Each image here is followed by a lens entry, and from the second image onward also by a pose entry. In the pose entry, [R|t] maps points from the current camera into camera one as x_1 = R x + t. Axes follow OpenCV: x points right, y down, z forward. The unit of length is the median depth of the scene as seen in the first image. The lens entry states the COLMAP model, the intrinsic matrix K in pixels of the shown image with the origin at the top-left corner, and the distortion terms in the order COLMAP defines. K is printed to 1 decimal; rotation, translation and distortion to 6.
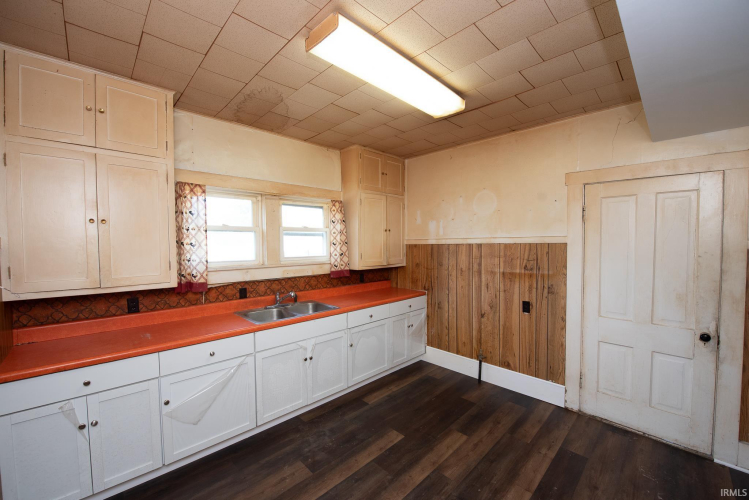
lens RADIAL K [[296.9, 0, 373.8], [0, 296.9, 249.6], [0, 0, 1]] dist [-0.018313, -0.001584]
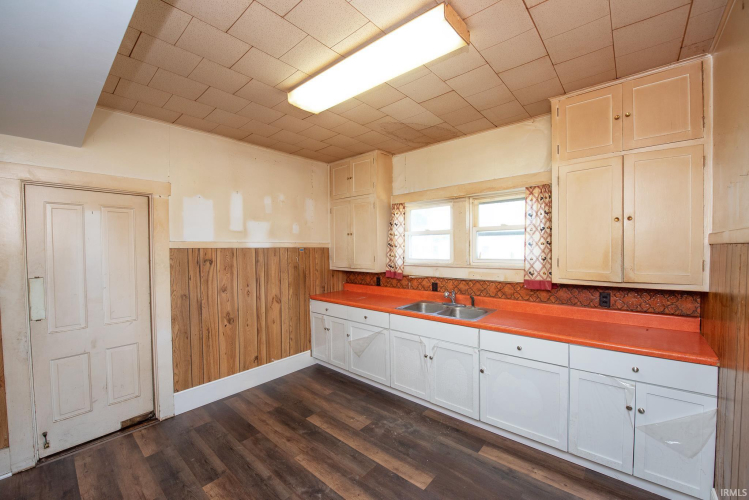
lens RADIAL K [[296.9, 0, 374.8], [0, 296.9, 250.0], [0, 0, 1]] dist [-0.018313, -0.001584]
pose [[0.083200, 0.021305, -0.996305, 0.716888], [-0.003722, 0.999771, 0.021068, -0.024060], [0.996526, 0.001956, 0.083261, 0.663830]]
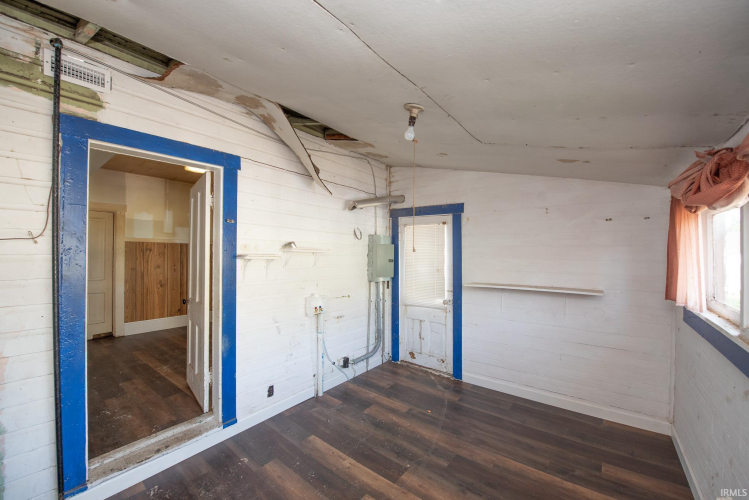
lens RADIAL K [[296.9, 0, 373.3], [0, 296.9, 248.9], [0, 0, 1]] dist [-0.018313, -0.001584]
pose [[0.139489, 0.002608, -0.990220, 1.679041], [-0.025022, 0.999686, -0.000892, 0.003814], [0.989907, 0.024902, 0.139510, 1.327066]]
